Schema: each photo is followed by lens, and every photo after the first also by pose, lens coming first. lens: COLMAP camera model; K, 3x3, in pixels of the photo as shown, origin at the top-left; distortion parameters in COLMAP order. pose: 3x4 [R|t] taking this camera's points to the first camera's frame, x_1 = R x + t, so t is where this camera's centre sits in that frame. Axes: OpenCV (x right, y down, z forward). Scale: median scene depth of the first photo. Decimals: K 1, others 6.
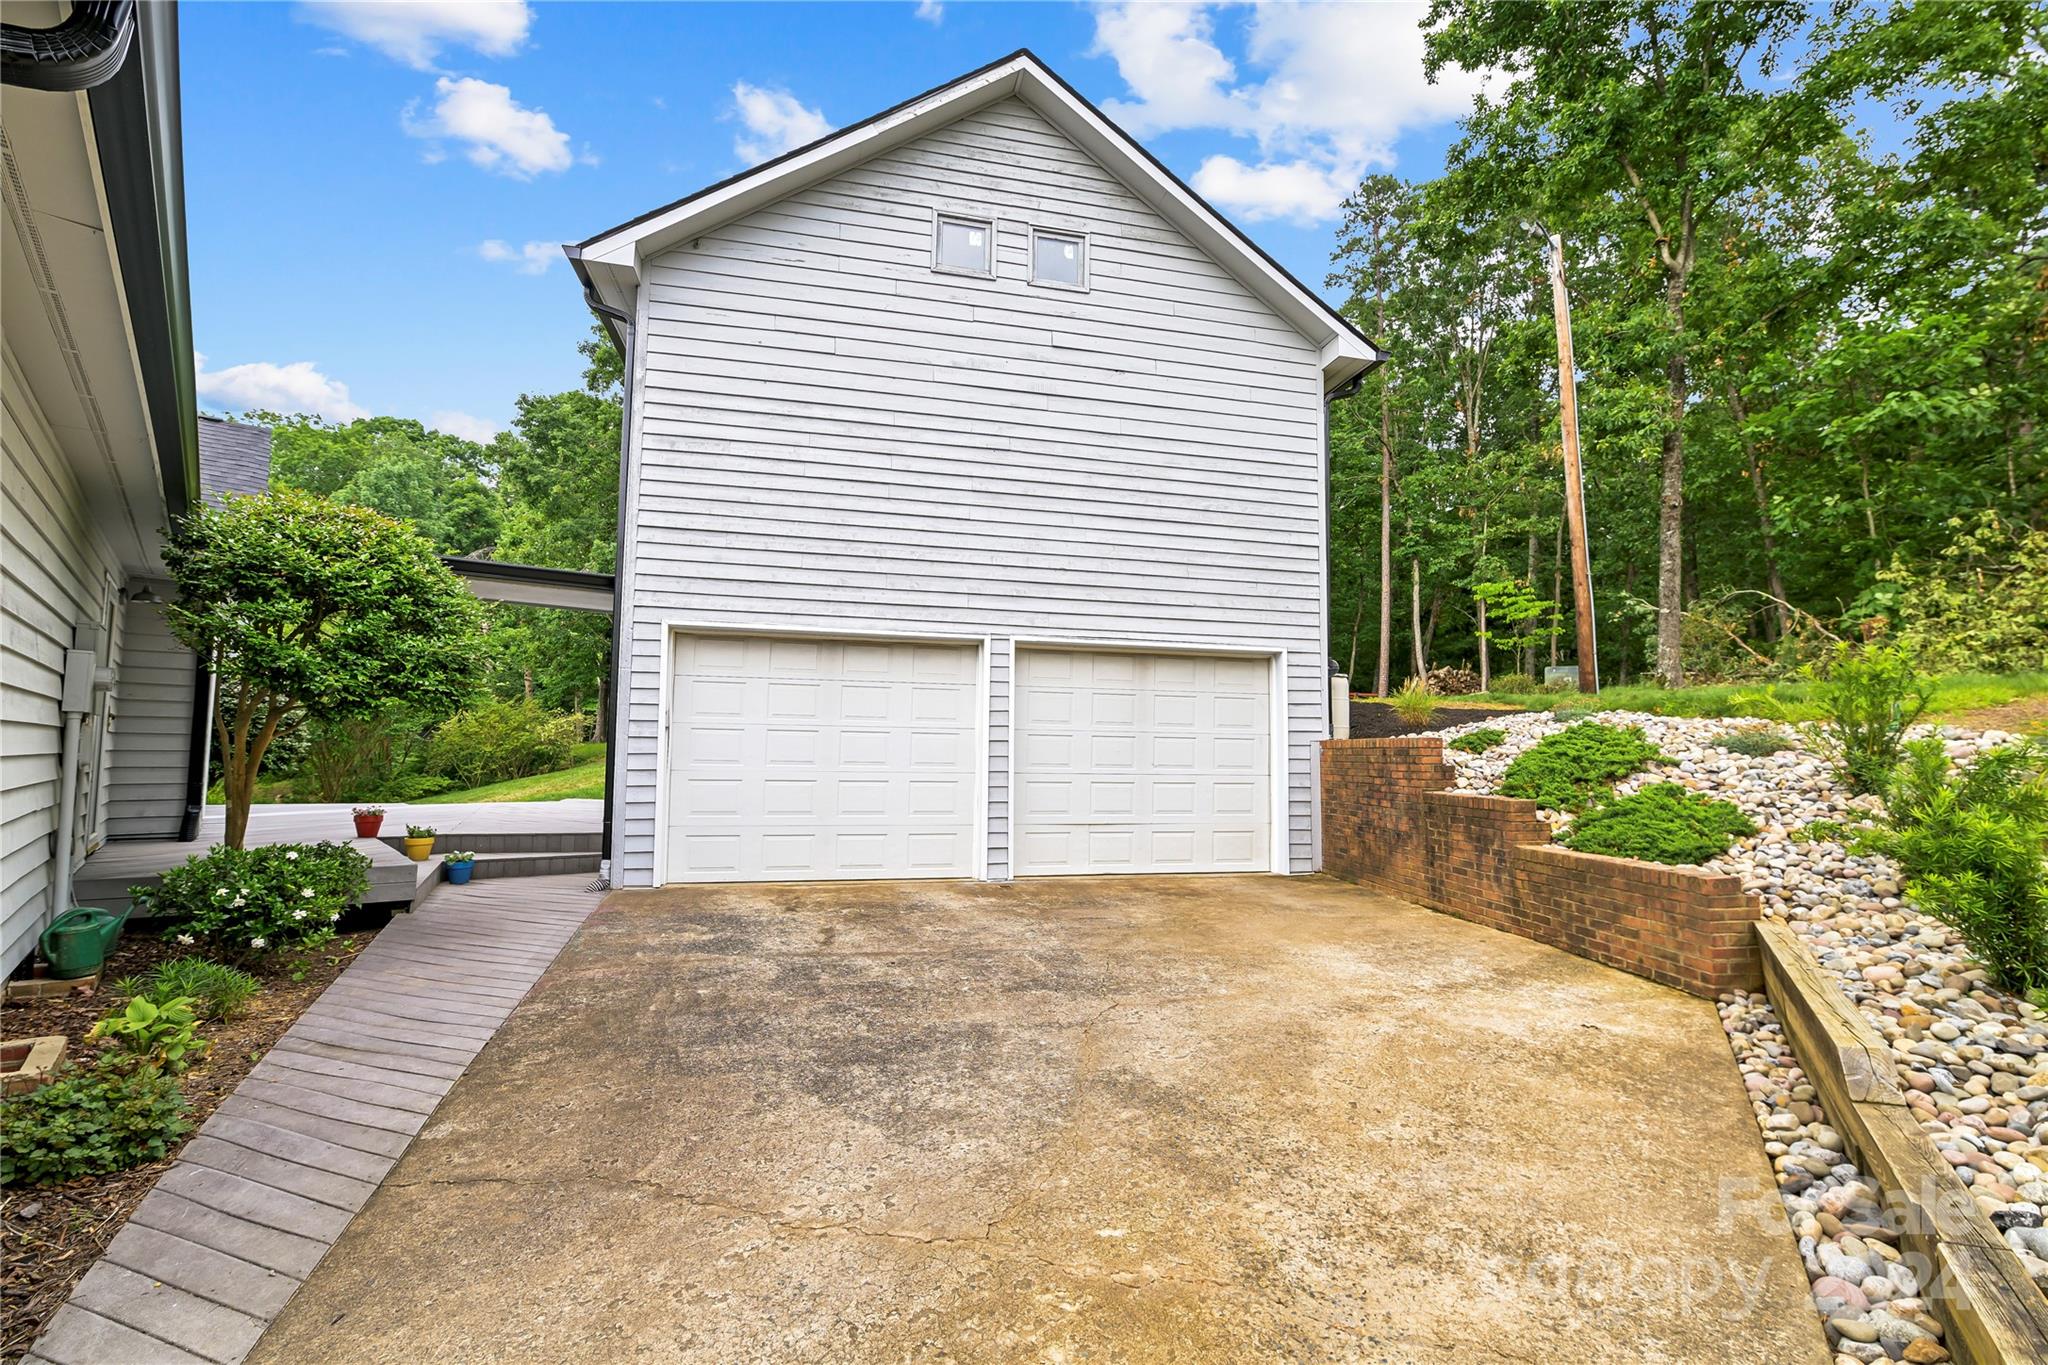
lens RADIAL K [[886.4, 0, 1028.8], [0, 886.4, 688.2], [0, 0, 1]] dist [-0.017104, -0.000364]
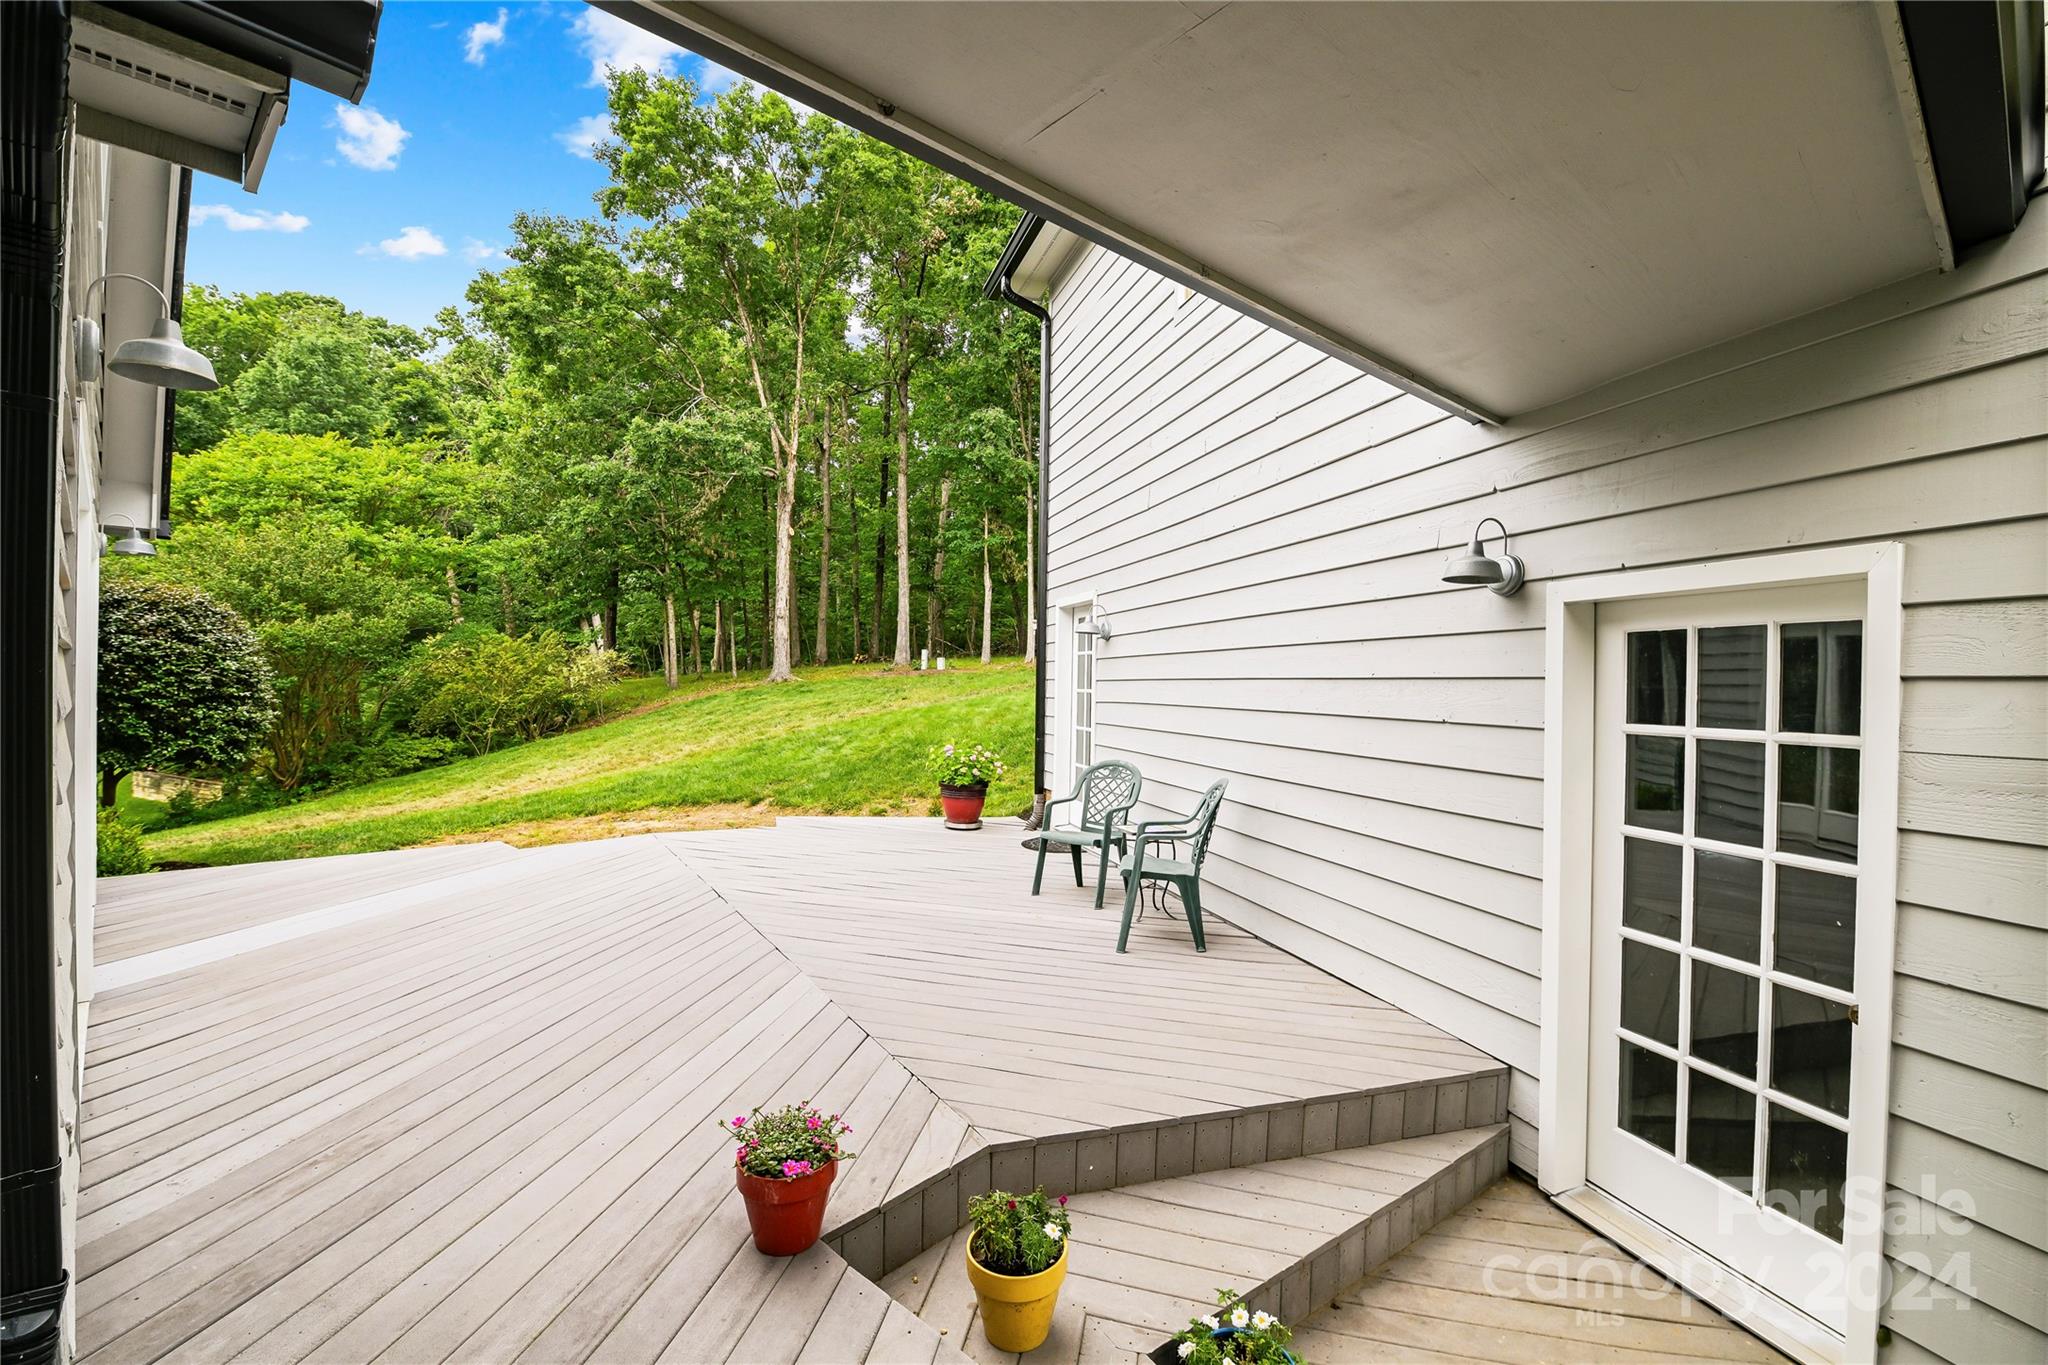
lens RADIAL K [[886.4, 0, 1028.8], [0, 886.4, 688.2], [0, 0, 1]] dist [-0.017104, -0.000364]
pose [[0.997915, 0.002775, 0.064487, -0.180966], [-0.007970, 0.996728, 0.080430, -0.002378], [-0.064053, -0.080776, 0.994672, 0.194965]]
